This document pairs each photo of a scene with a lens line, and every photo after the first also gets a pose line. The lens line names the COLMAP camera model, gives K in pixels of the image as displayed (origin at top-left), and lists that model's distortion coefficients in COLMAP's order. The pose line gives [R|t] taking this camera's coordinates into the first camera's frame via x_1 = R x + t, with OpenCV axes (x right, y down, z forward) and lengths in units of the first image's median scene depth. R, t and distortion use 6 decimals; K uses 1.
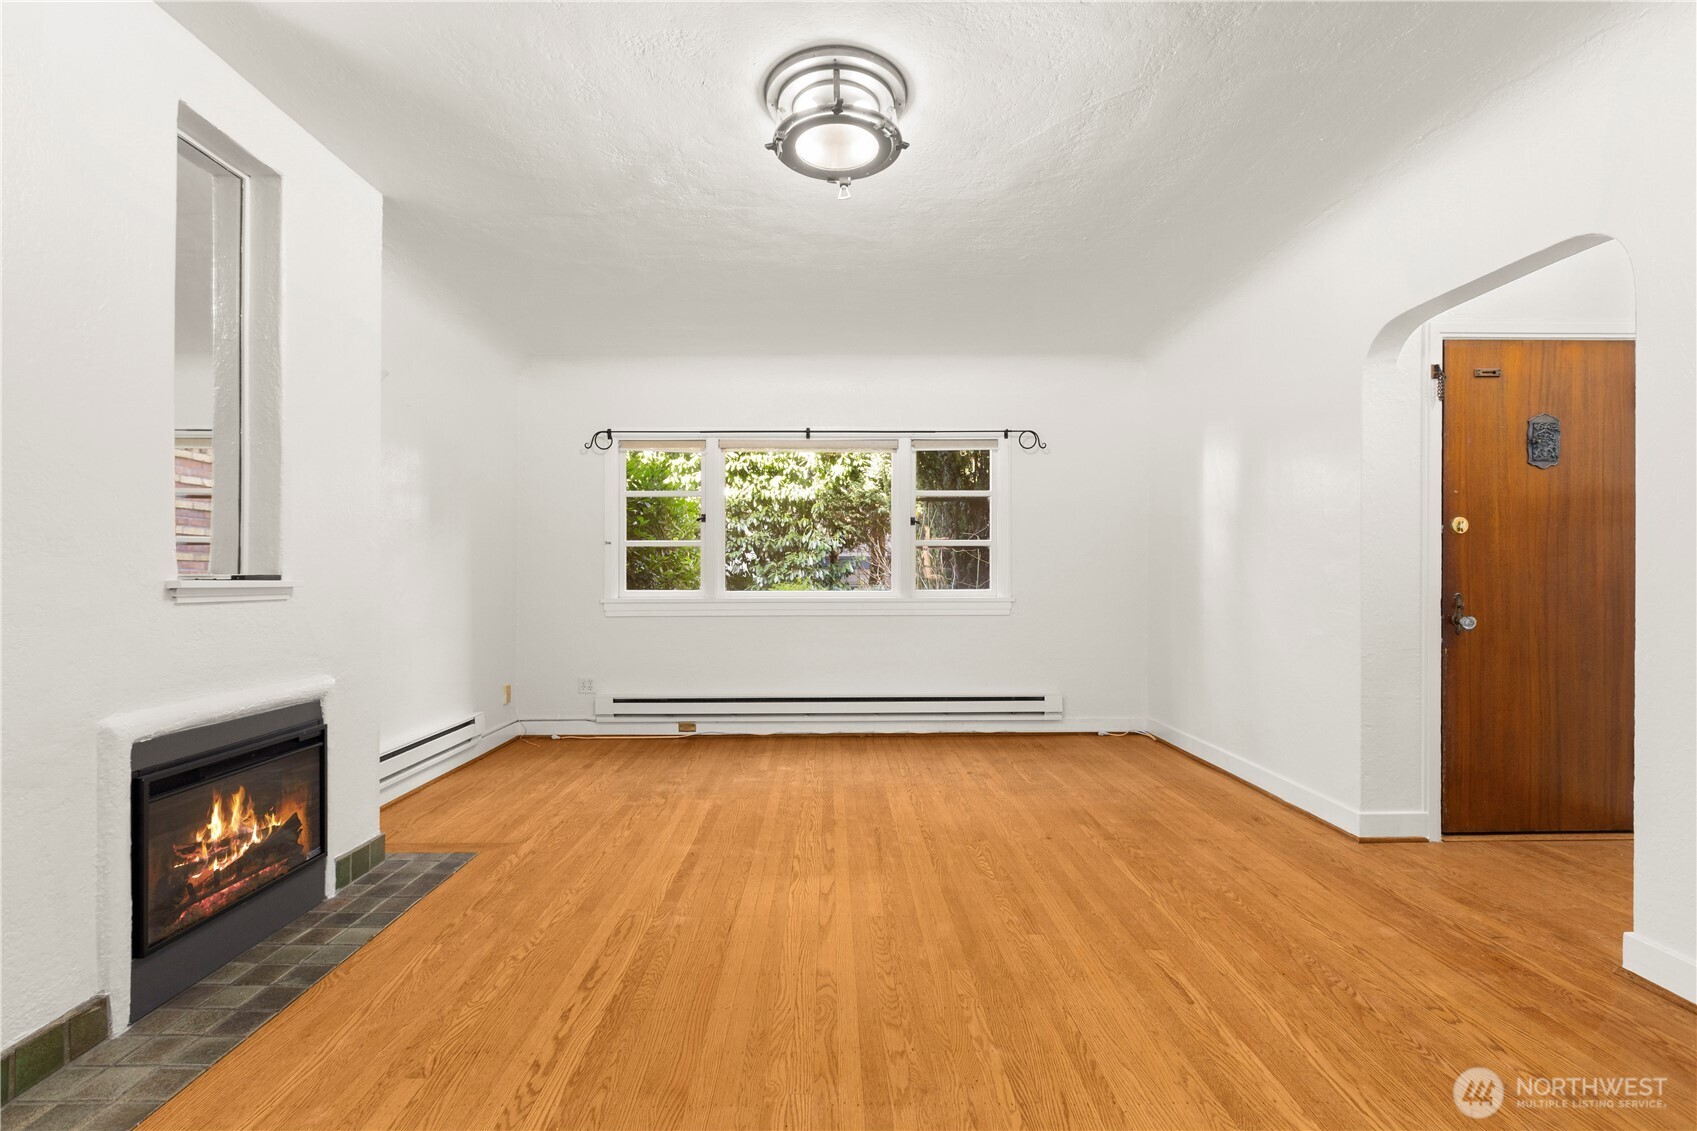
lens RADIAL K [[757.2, 0, 848.8], [0, 757.2, 577.1], [0, 0, 1]] dist [-0.000299, -0.001141]
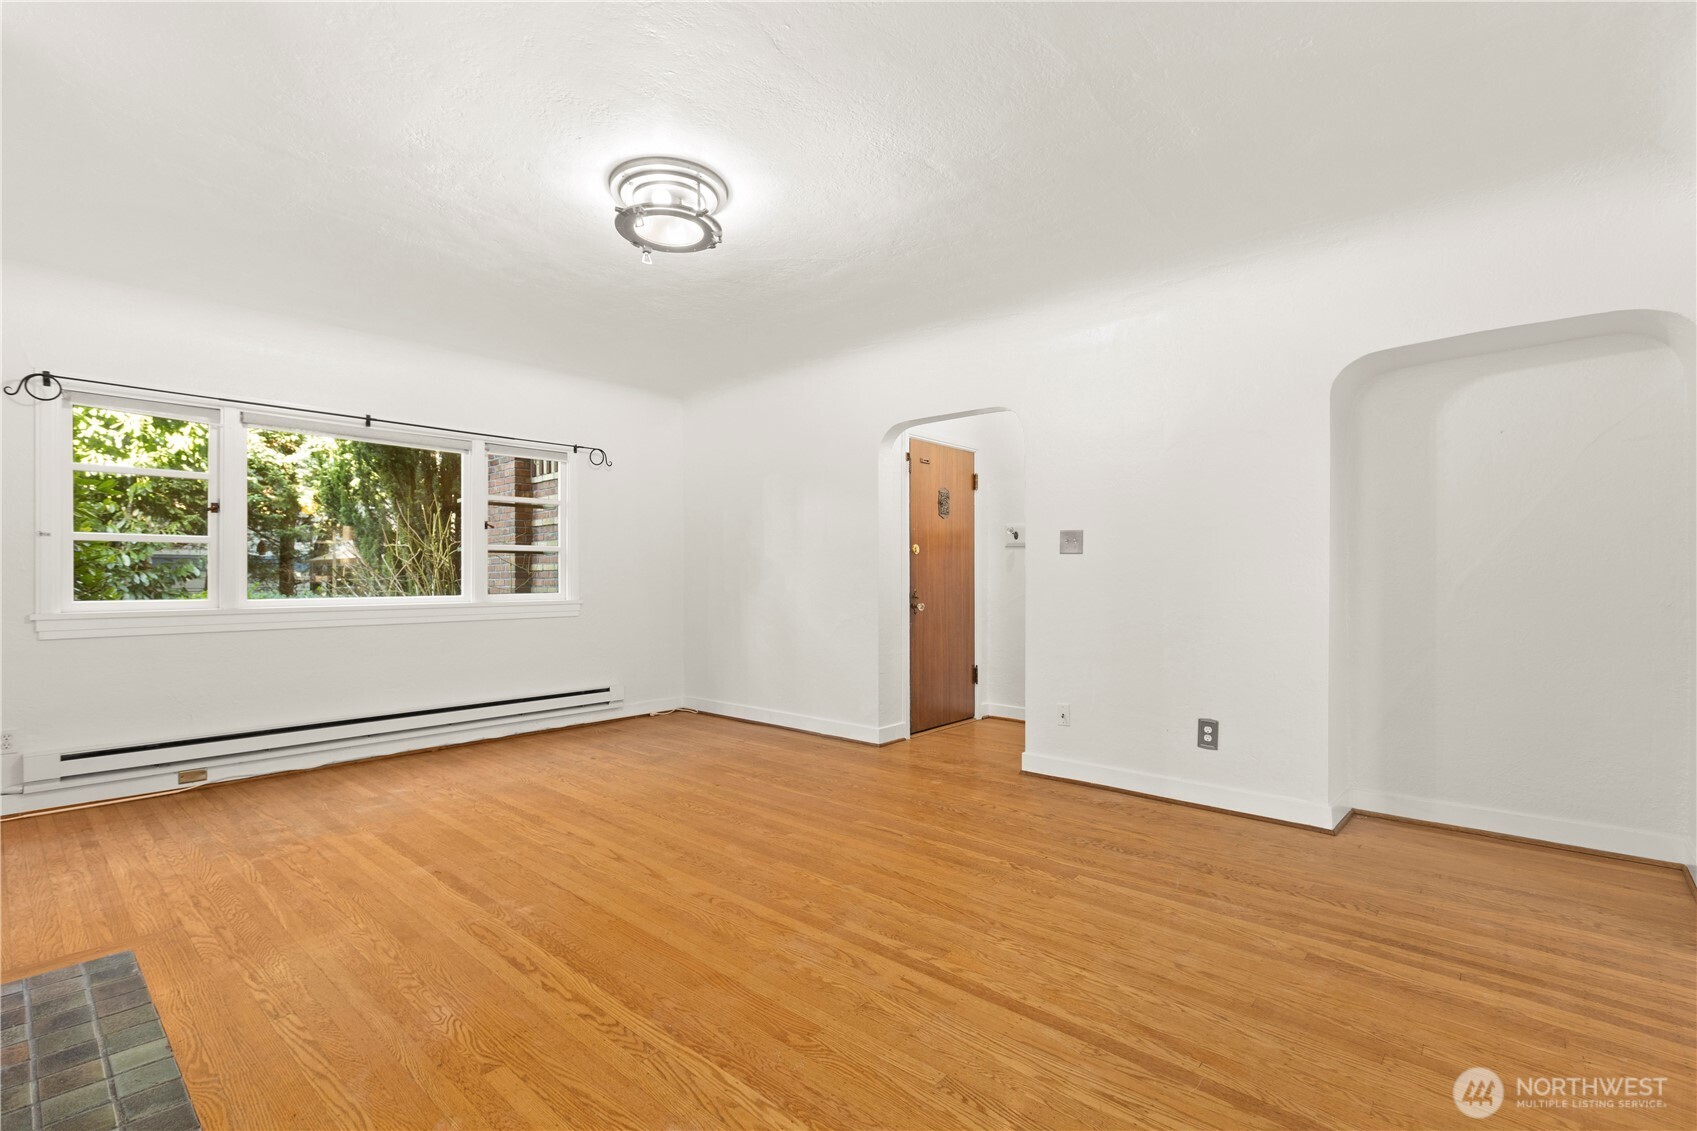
lens RADIAL K [[757.2, 0, 848.9], [0, 757.2, 575.8], [0, 0, 1]] dist [-0.000299, -0.001141]
pose [[0.675659, 0.001528, 0.737213, -0.540064], [0.003393, 0.999981, -0.005182, -0.000949], [-0.737206, 0.006003, 0.675641, -0.029320]]
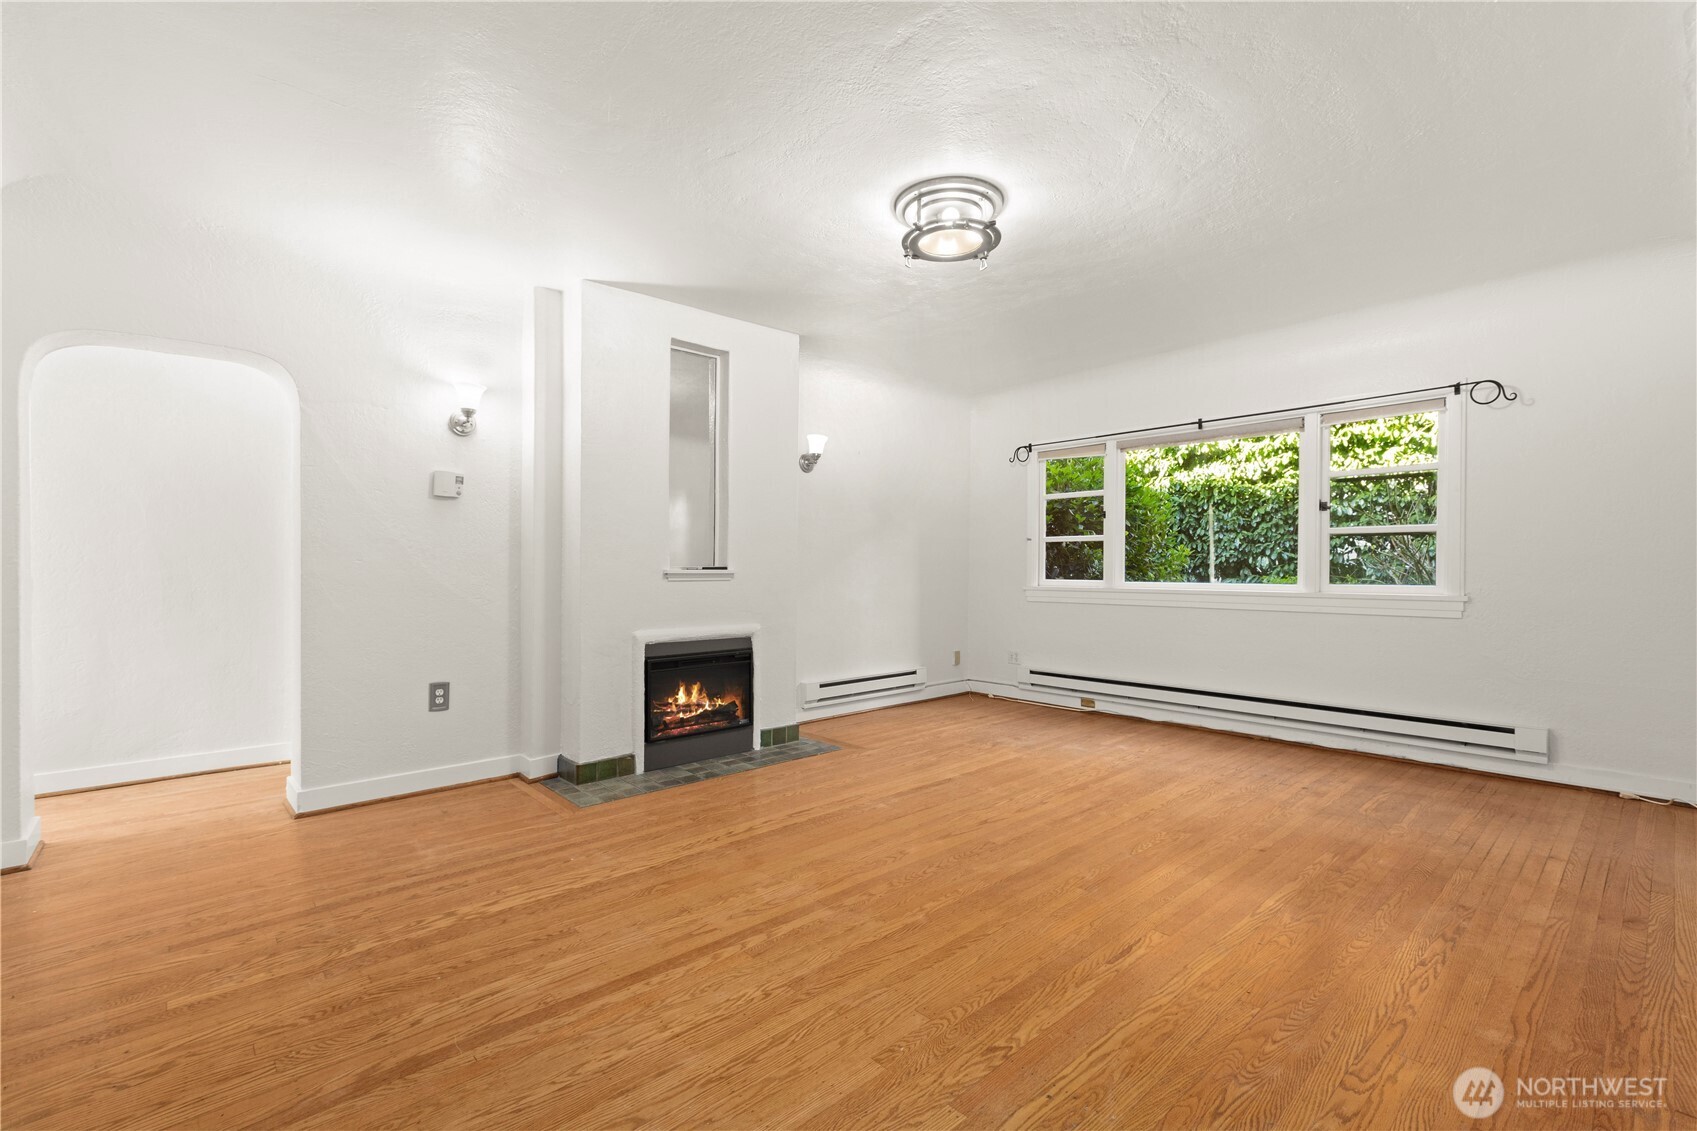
lens RADIAL K [[757.2, 0, 844.7], [0, 757.2, 568.9], [0, 0, 1]] dist [-0.000299, -0.001141]
pose [[0.654193, 0.004924, -0.756312, 0.644419], [-0.002808, 0.999988, 0.004082, -0.004606], [0.756322, -0.000546, 0.654199, 0.000600]]
